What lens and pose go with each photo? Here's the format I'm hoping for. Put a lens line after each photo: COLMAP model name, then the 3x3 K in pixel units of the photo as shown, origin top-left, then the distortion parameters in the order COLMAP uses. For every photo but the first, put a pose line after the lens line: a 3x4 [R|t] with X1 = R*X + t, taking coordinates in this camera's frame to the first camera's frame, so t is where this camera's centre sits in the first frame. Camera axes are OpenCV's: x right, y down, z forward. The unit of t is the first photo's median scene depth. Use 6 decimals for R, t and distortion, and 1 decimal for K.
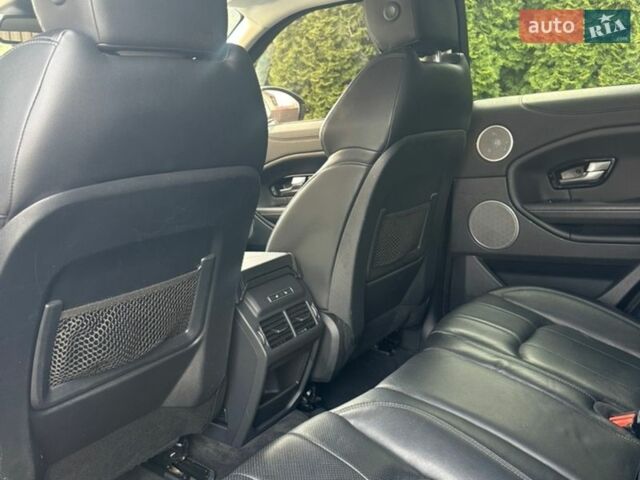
lens RADIAL K [[594.4, 0, 320.0], [0, 594.4, 240.0], [0, 0, 1]] dist [0.124456, -0.226911]
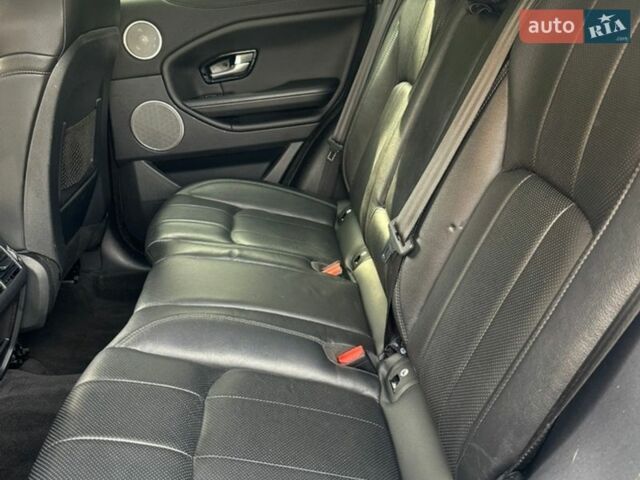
lens RADIAL K [[594.4, 0, 320.0], [0, 594.4, 240.0], [0, 0, 1]] dist [0.124456, -0.226911]
pose [[0.770054, -0.245667, 0.588782, -0.143599], [0.145600, 0.966205, 0.212718, -0.016260], [-0.621142, -0.078078, 0.779799, 0.046460]]
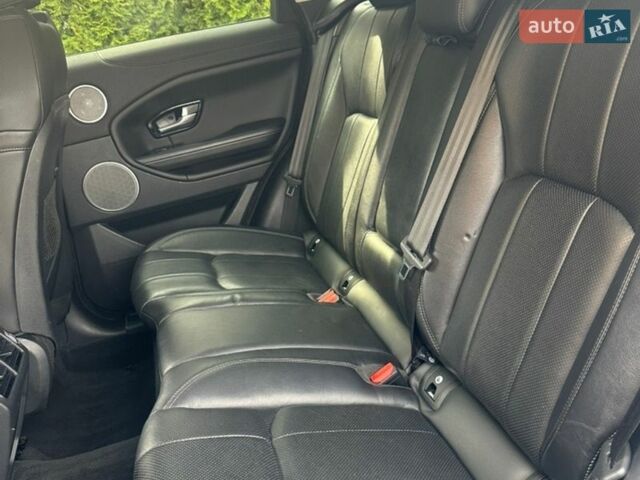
lens RADIAL K [[594.4, 0, 320.0], [0, 594.4, 240.0], [0, 0, 1]] dist [0.124456, -0.226911]
pose [[0.622567, -0.323622, 0.712516, -0.239949], [0.268423, 0.943559, 0.194024, -0.044986], [-0.735091, 0.070462, 0.674297, 0.100885]]
